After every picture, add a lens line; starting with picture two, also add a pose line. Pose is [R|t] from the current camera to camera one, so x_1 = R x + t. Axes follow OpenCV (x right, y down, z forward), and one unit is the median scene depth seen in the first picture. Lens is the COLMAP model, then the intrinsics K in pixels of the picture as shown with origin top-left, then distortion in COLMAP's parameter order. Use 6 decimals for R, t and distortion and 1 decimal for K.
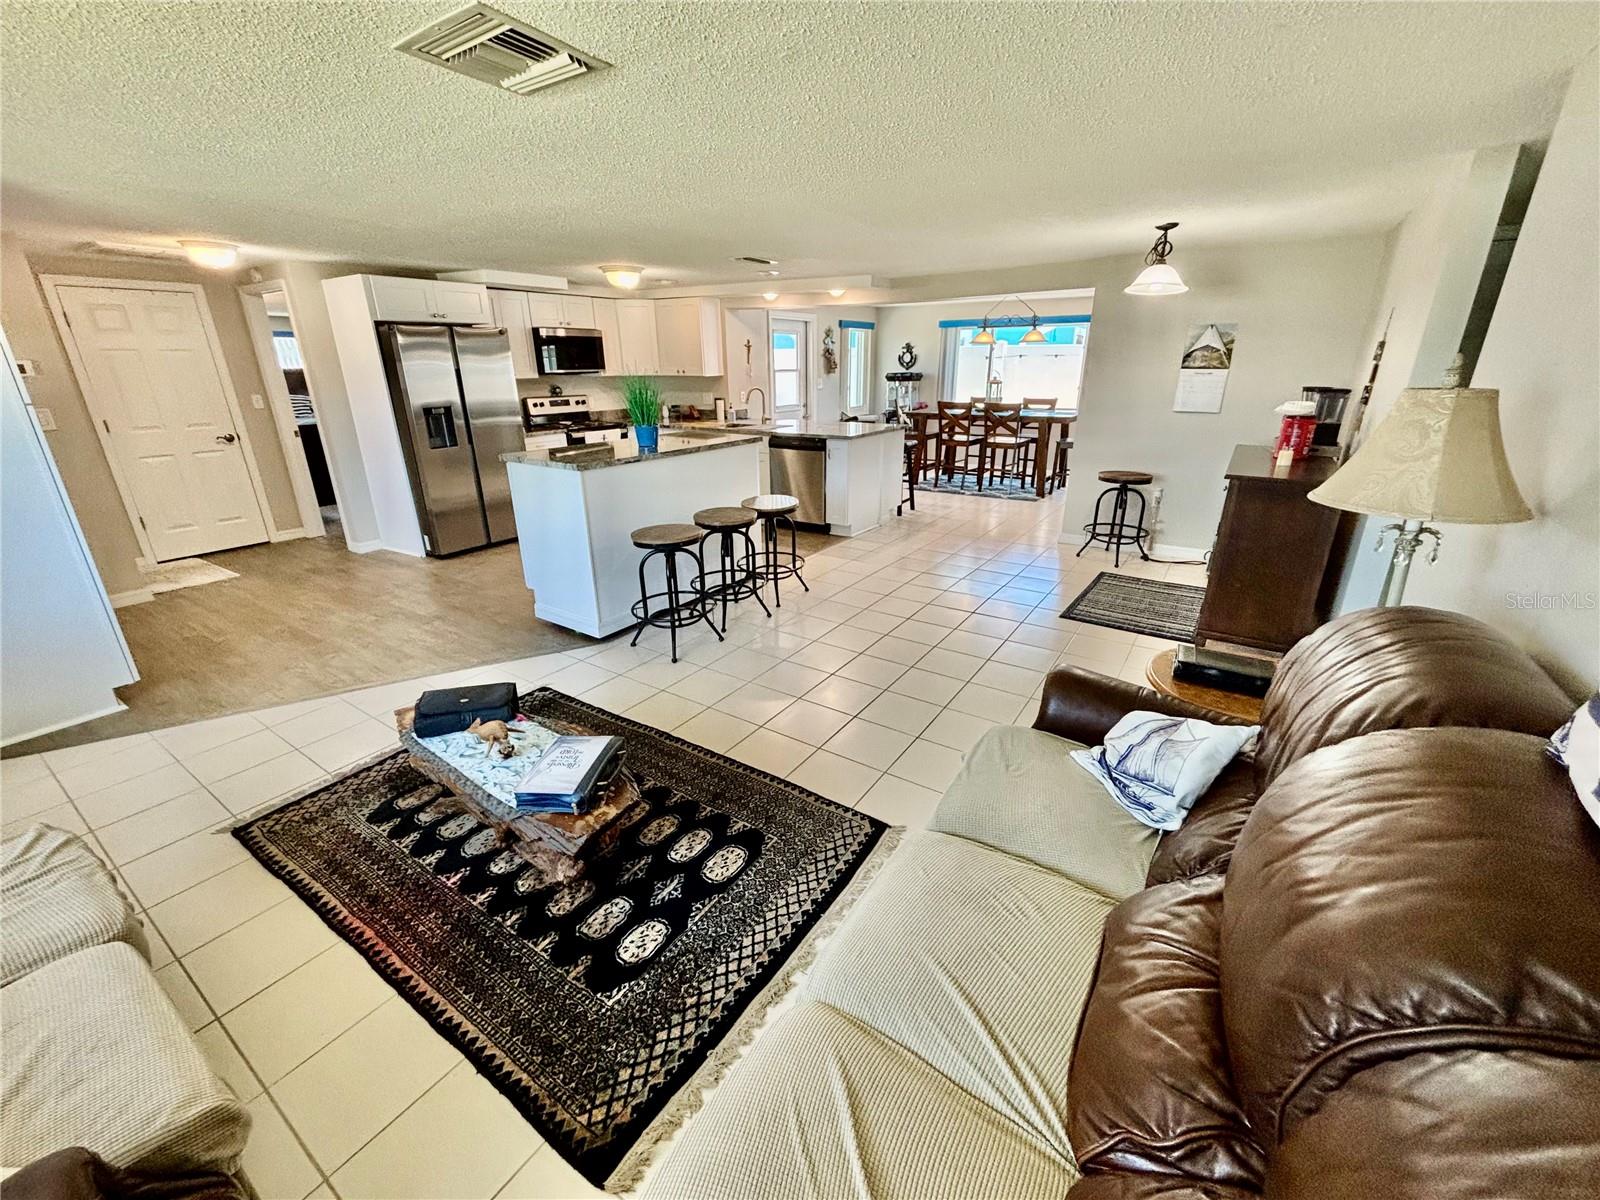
lens RADIAL K [[646.5, 0, 798.0], [0, 646.5, 599.3], [0, 0, 1]] dist [-0.002389, 0.001131]
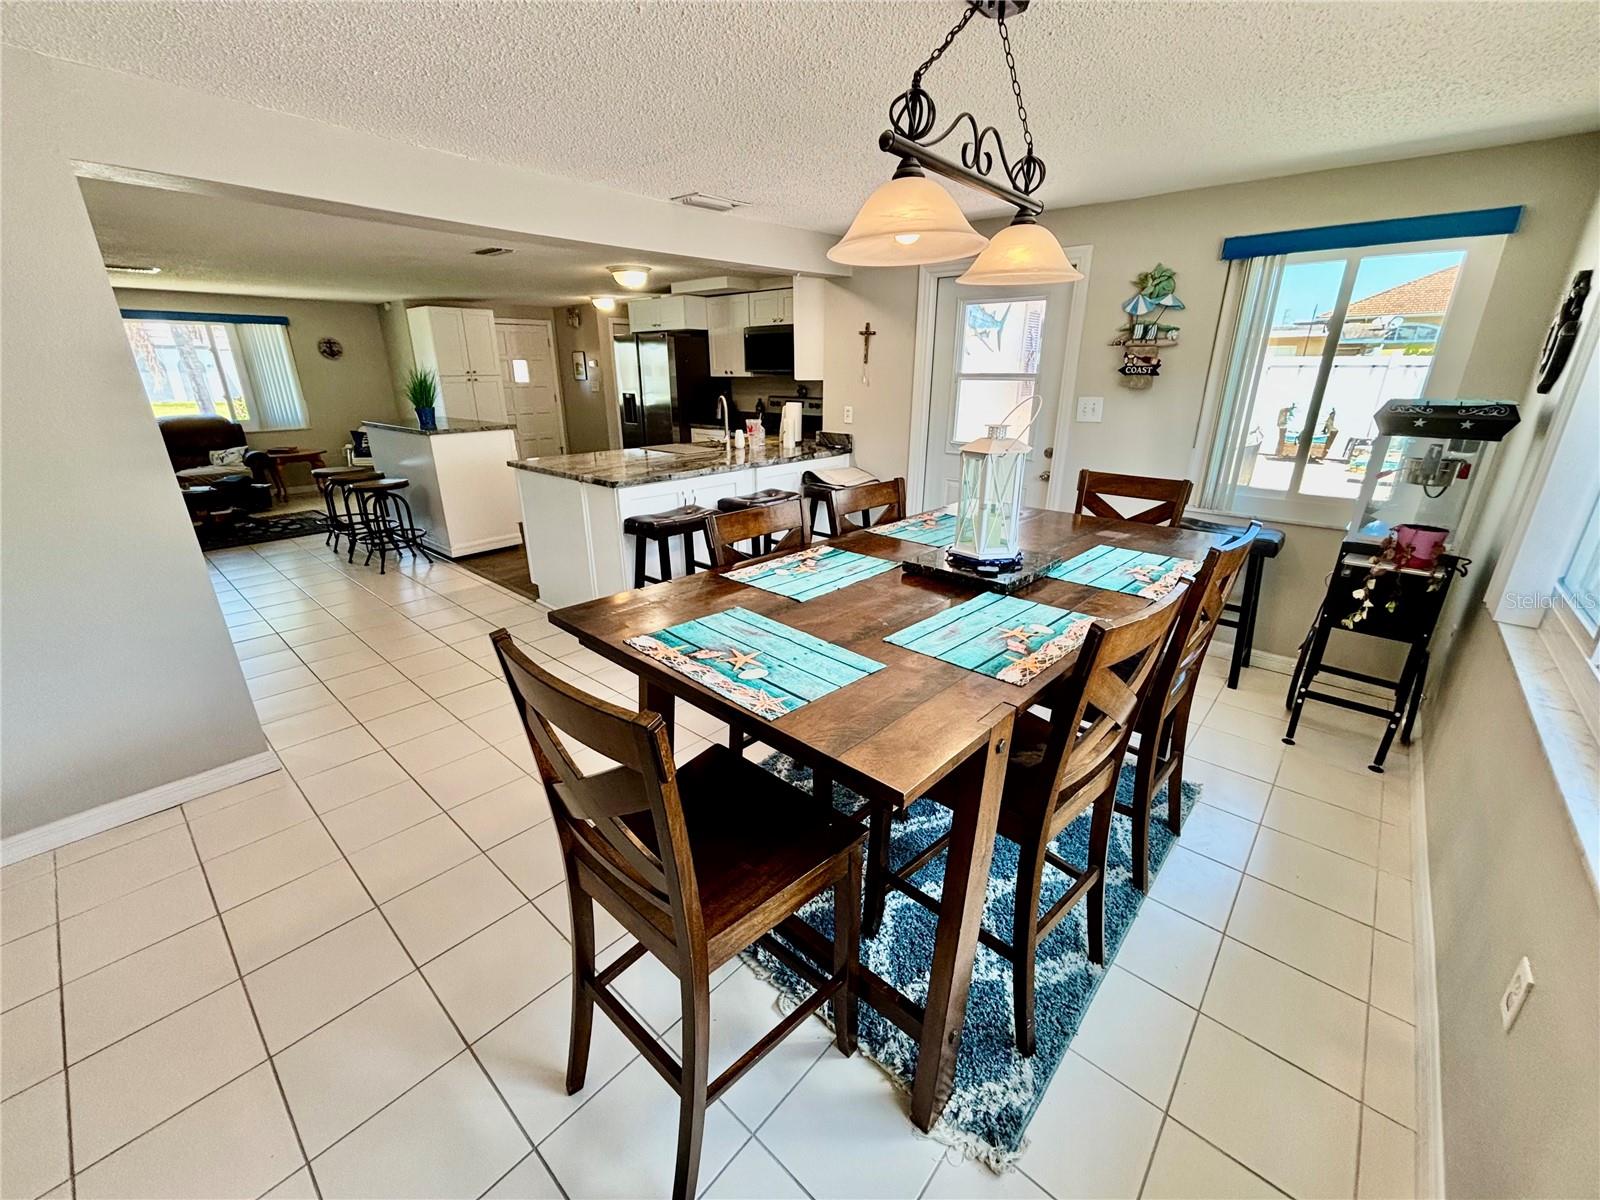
lens RADIAL K [[646.5, 0, 795.9], [0, 646.5, 601.4], [0, 0, 1]] dist [-0.002389, 0.001131]
pose [[-0.137678, 0.345573, -0.928237, 0.853072], [-0.338637, 0.864265, 0.371984, -0.554509], [0.930790, 0.365549, -0.001966, 1.511835]]
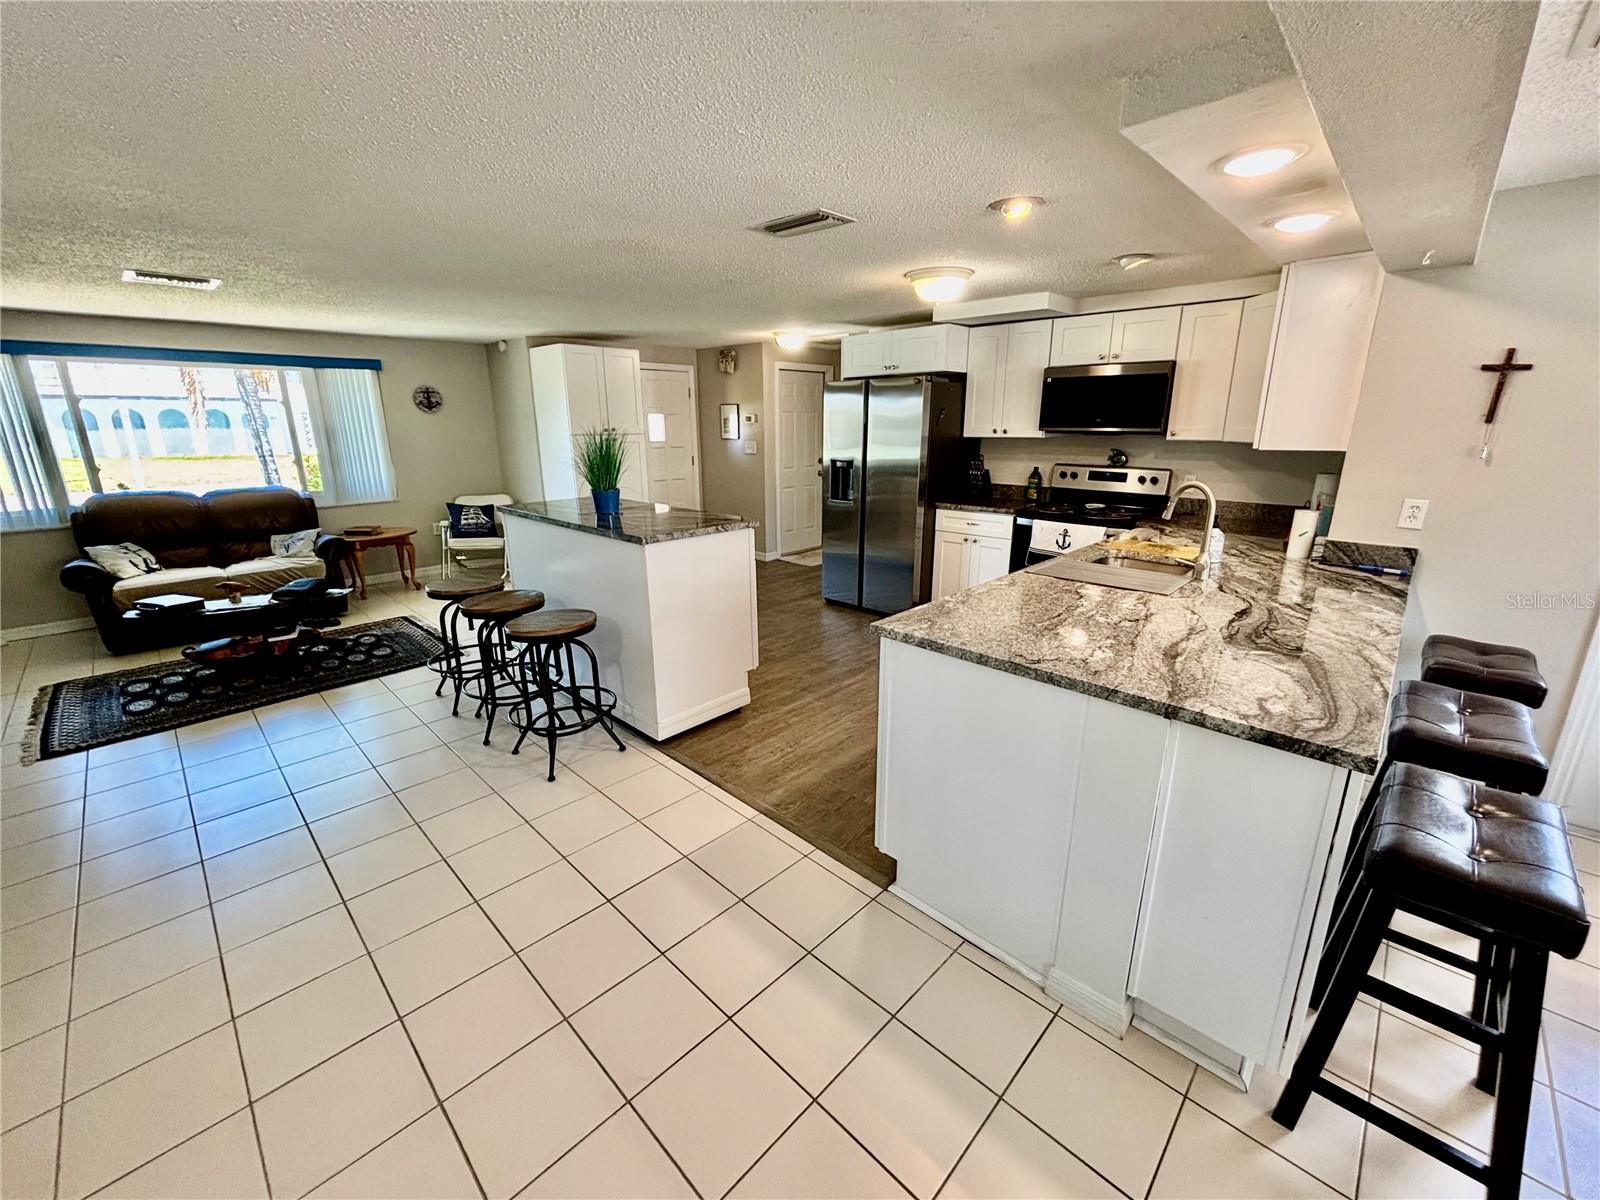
lens RADIAL K [[646.5, 0, 796.7], [0, 646.5, 600.6], [0, 0, 1]] dist [-0.002389, 0.001131]
pose [[-0.179007, 0.275545, -0.944474, 0.465648], [-0.335506, 0.885340, 0.321882, -0.405390], [0.924874, 0.374496, -0.066035, 1.087975]]
